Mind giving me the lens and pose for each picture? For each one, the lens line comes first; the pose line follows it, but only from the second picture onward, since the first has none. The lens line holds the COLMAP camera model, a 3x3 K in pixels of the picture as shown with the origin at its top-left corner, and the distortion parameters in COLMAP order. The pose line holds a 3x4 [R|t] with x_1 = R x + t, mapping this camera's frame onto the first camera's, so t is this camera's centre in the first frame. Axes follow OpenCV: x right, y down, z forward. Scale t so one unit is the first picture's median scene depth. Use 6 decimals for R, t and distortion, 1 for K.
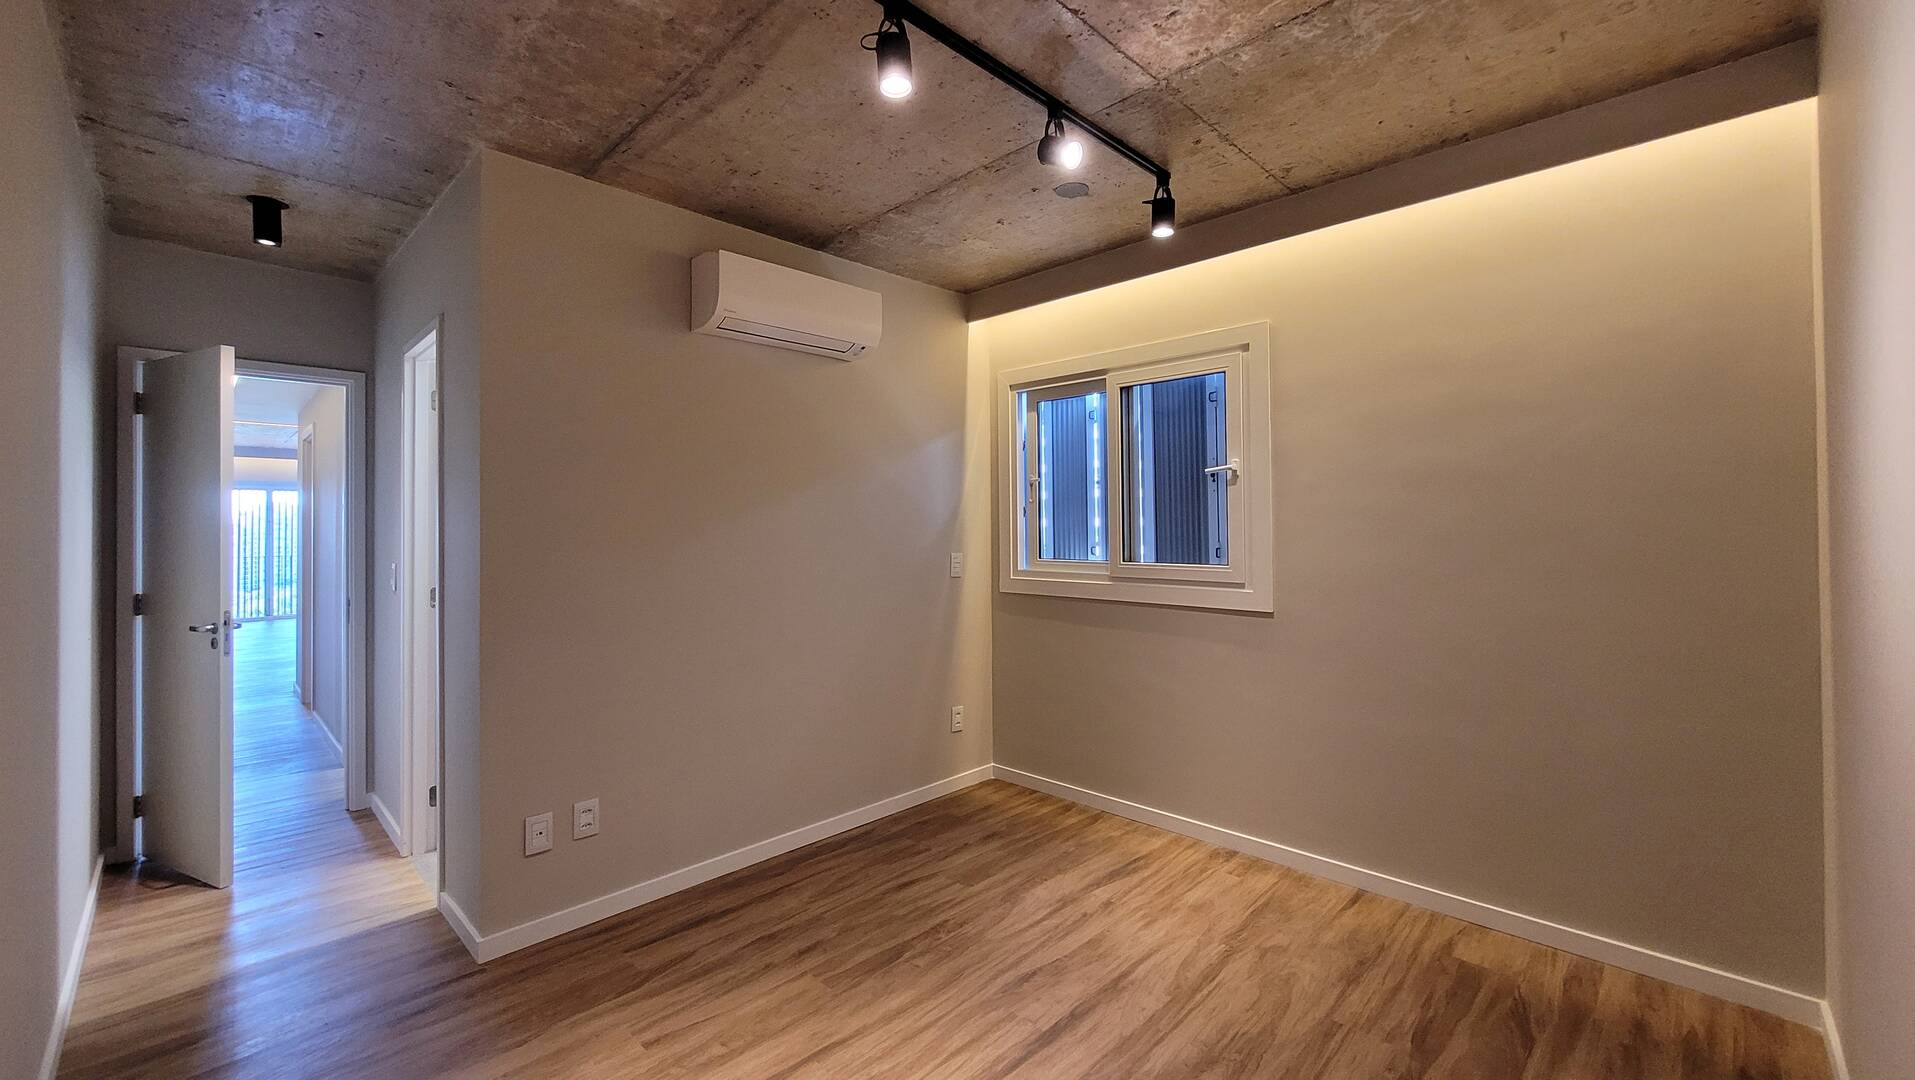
lens RADIAL K [[754.6, 0, 973.0], [0, 754.6, 513.2], [0, 0, 1]] dist [0.001056, -0.000054]
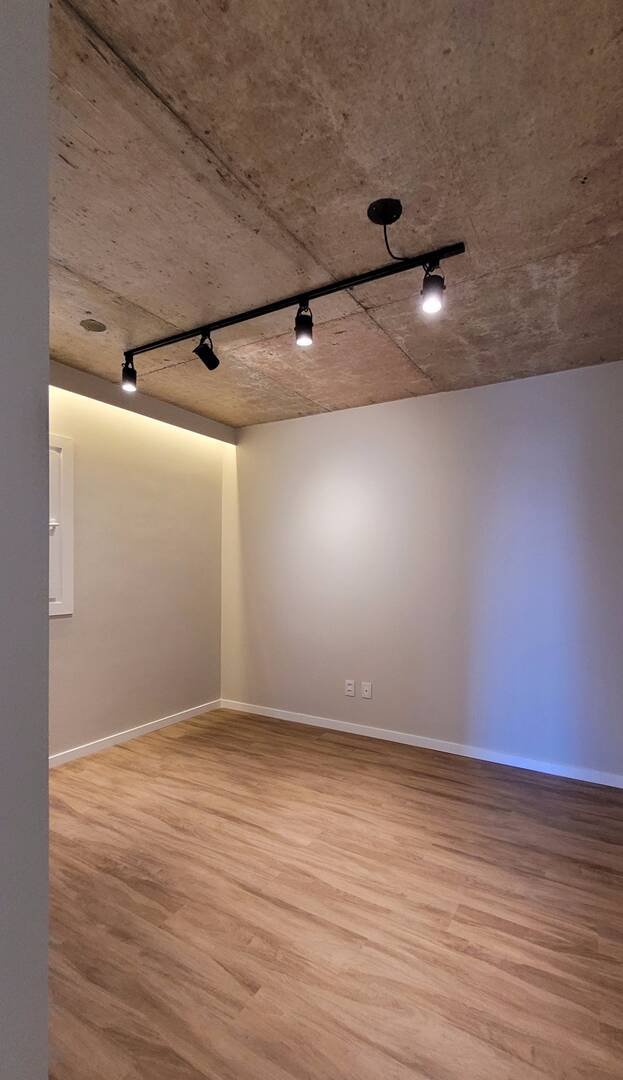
lens RADIAL K [[492.1, 0, 317.1], [0, 492.1, 570.4], [0, 0, 1]] dist [-0.002319, -0.000204]
pose [[-0.225278, -0.004771, 0.974283, -0.979612], [-0.019750, 0.999805, 0.000329, 0.029928], [-0.974094, -0.019168, -0.225328, 0.884063]]
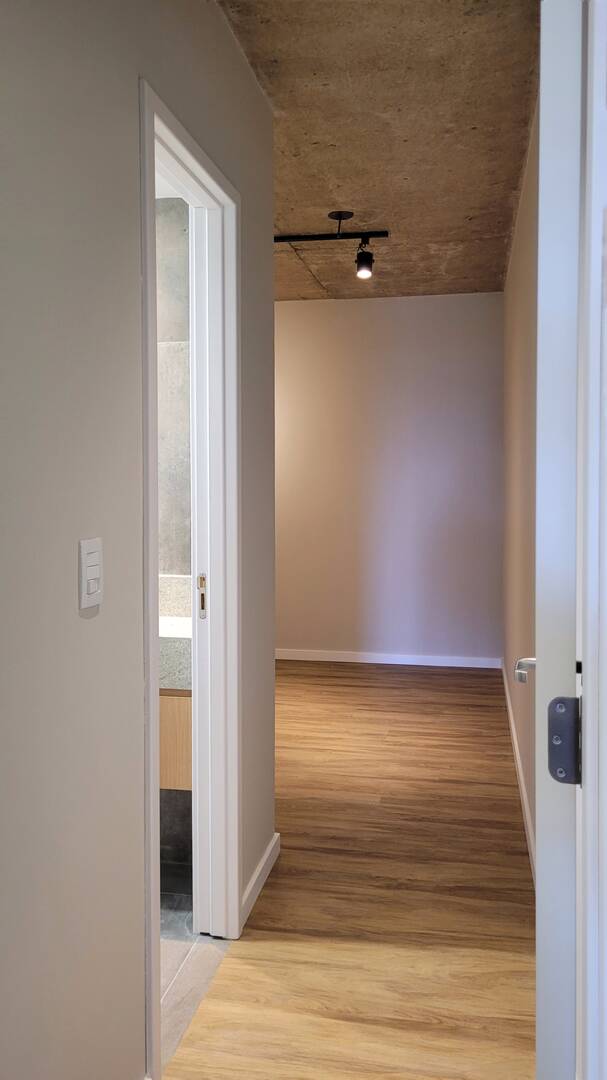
lens RADIAL K [[870.9, 0, 300.9], [0, 870.9, 511.3], [0, 0, 1]] dist [0.043974, -0.045189]
pose [[-0.540110, -0.022498, 0.841293, -1.713411], [-0.002420, 0.999680, 0.025179, 0.051030], [-0.841591, 0.011563, -0.539992, 1.627087]]
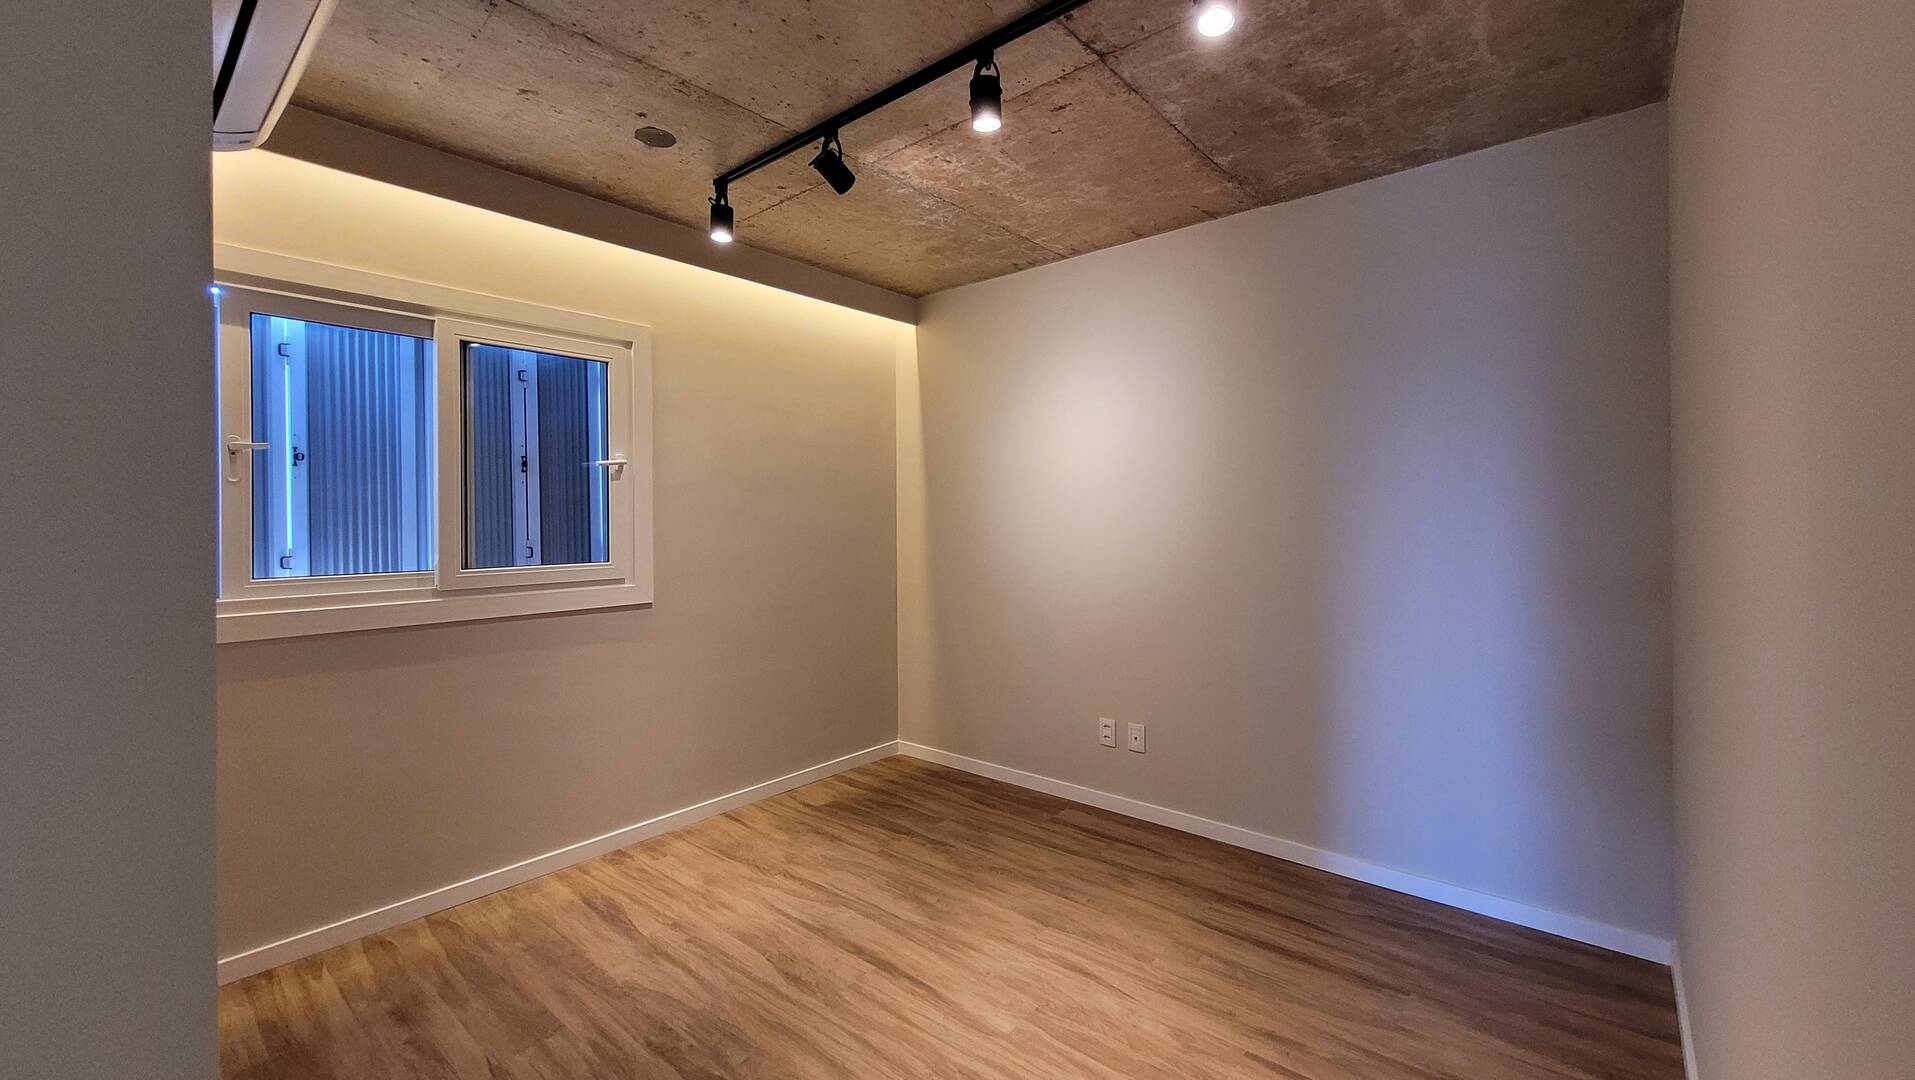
lens RADIAL K [[762.9, 0, 957.7], [0, 762.9, 514.8], [0, 0, 1]] dist [-0.001444, -0.000338]
pose [[-0.061019, 0.008715, 0.998099, -0.864091], [-0.007461, 0.999930, -0.009187, 0.017890], [-0.998109, -0.008008, -0.060950, 0.784525]]
